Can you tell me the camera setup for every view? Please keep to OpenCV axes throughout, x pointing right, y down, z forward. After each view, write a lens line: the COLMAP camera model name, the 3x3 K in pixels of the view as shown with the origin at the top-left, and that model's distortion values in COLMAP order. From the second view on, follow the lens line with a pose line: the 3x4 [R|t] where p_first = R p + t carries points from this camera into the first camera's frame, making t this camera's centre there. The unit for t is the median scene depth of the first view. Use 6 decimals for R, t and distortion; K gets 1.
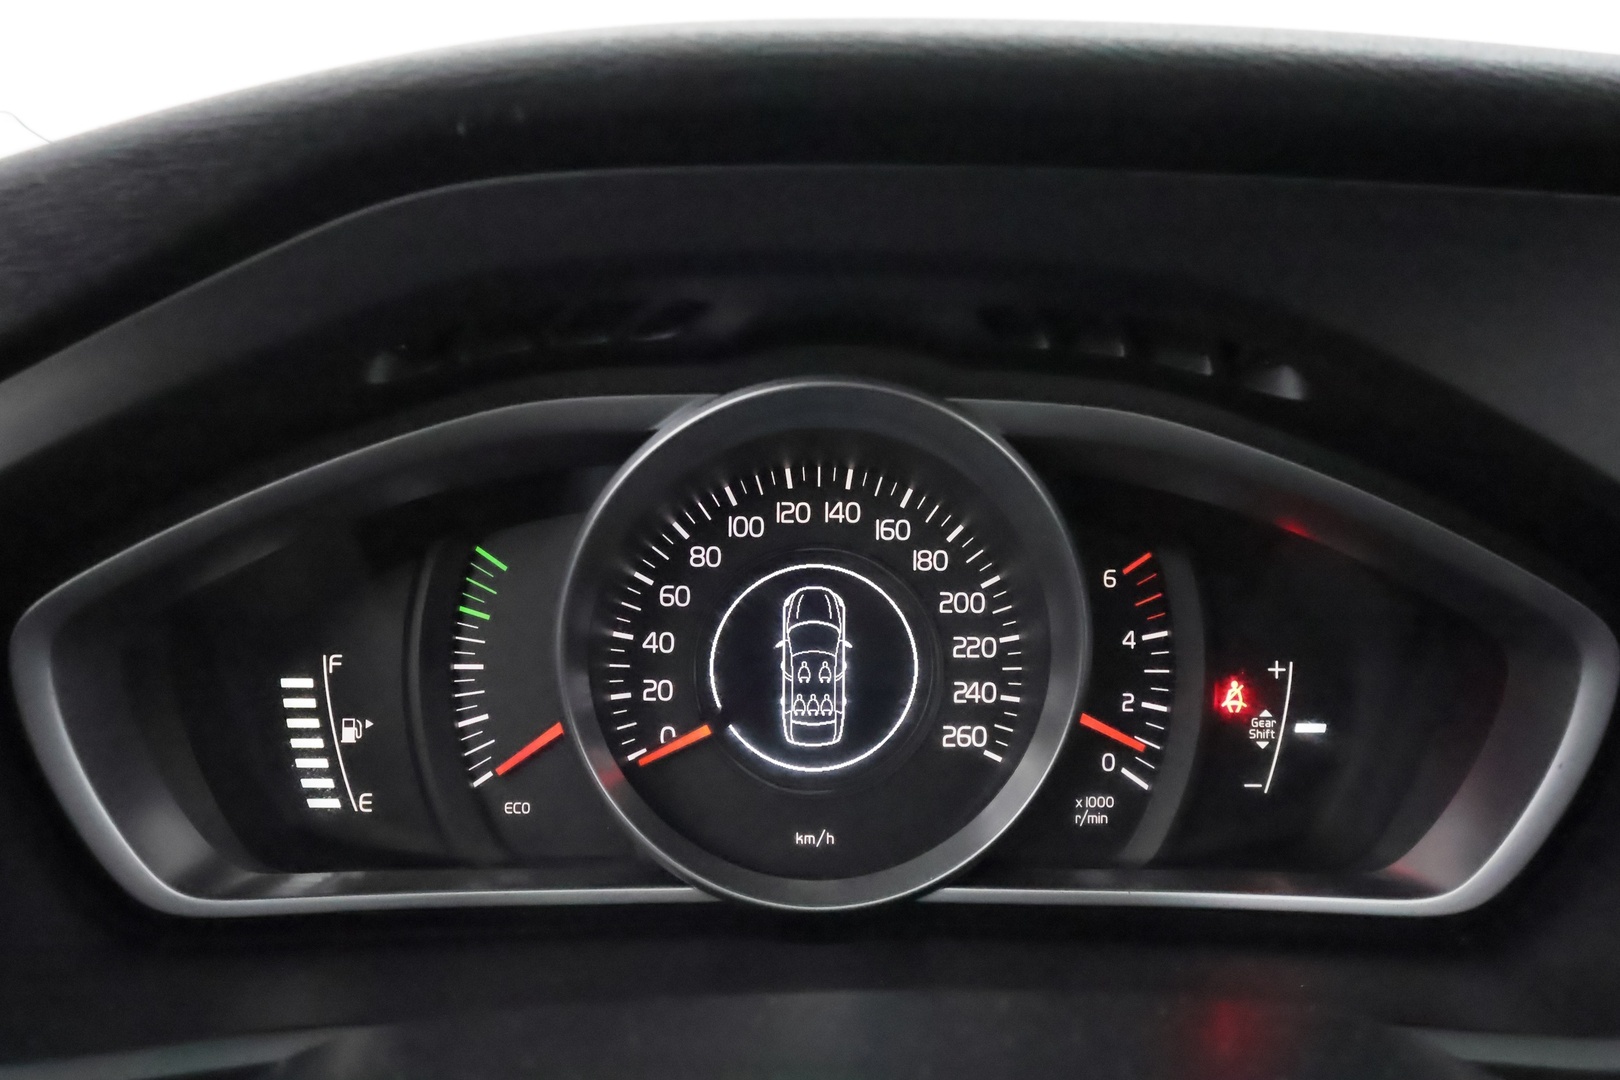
lens RADIAL K [[1302.8, 0, 808.1], [0, 1302.8, 542.3], [0, 0, 1]] dist [-0.009980, 0.004003]
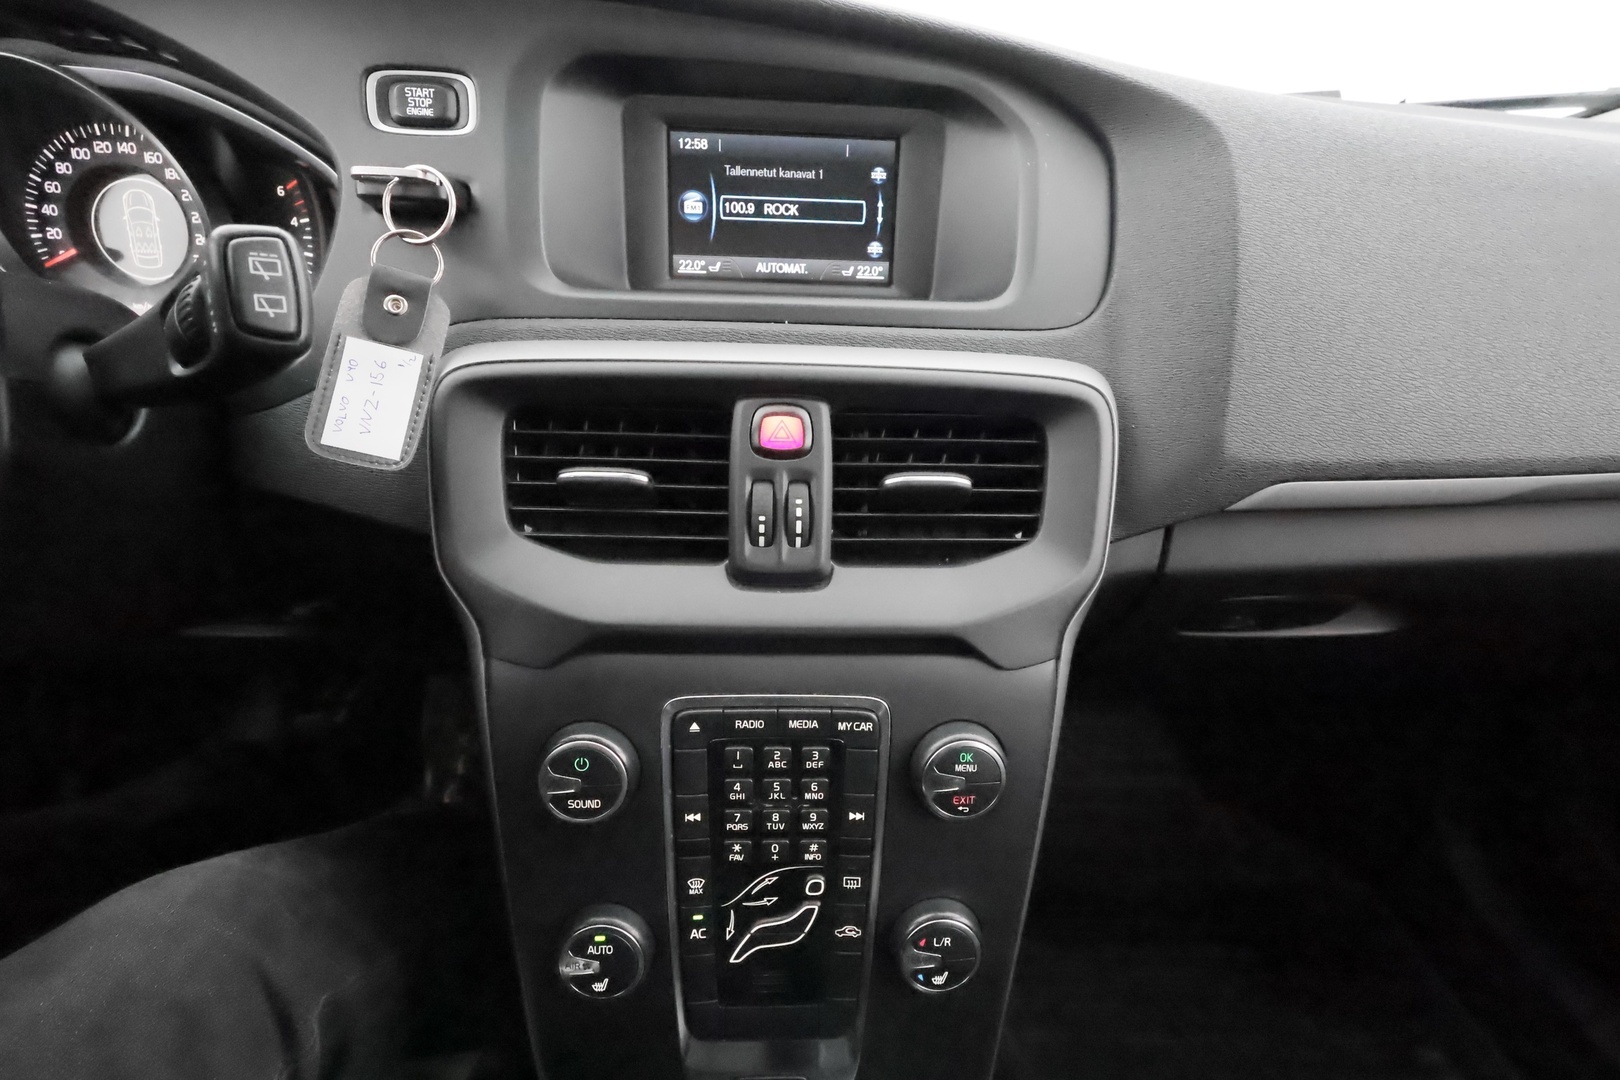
lens RADIAL K [[747.3, 0, 807.6], [0, 747.3, 543.0], [0, 0, 1]] dist [-0.009343, 0.001876]
pose [[0.999564, 0.019653, 0.022049, 1.131650], [-0.024667, 0.966051, 0.257172, 0.263295], [-0.016246, -0.257604, 0.966114, -0.364403]]
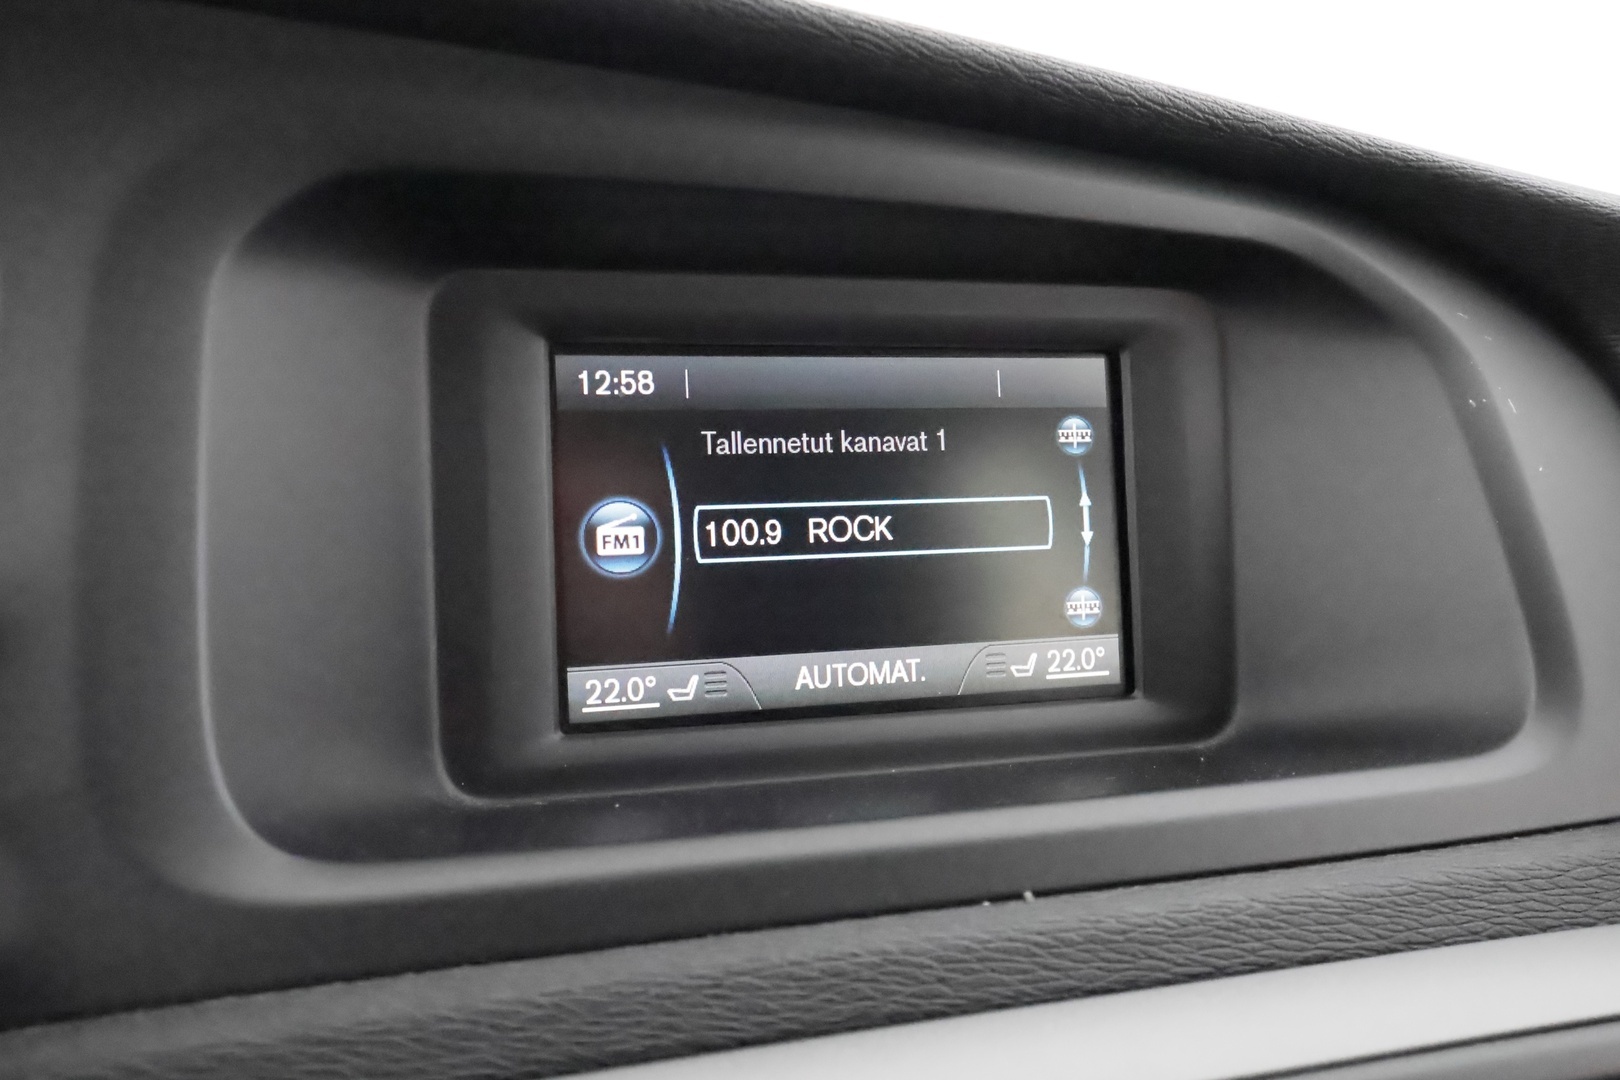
lens RADIAL K [[1302.8, 0, 818.6], [0, 1302.8, 549.0], [0, 0, 1]] dist [-0.009980, 0.004003]
pose [[0.965282, -0.042450, 0.257739, 0.889944], [0.051180, 0.998318, -0.027254, 0.094498], [-0.256148, 0.039499, 0.965830, 0.146286]]
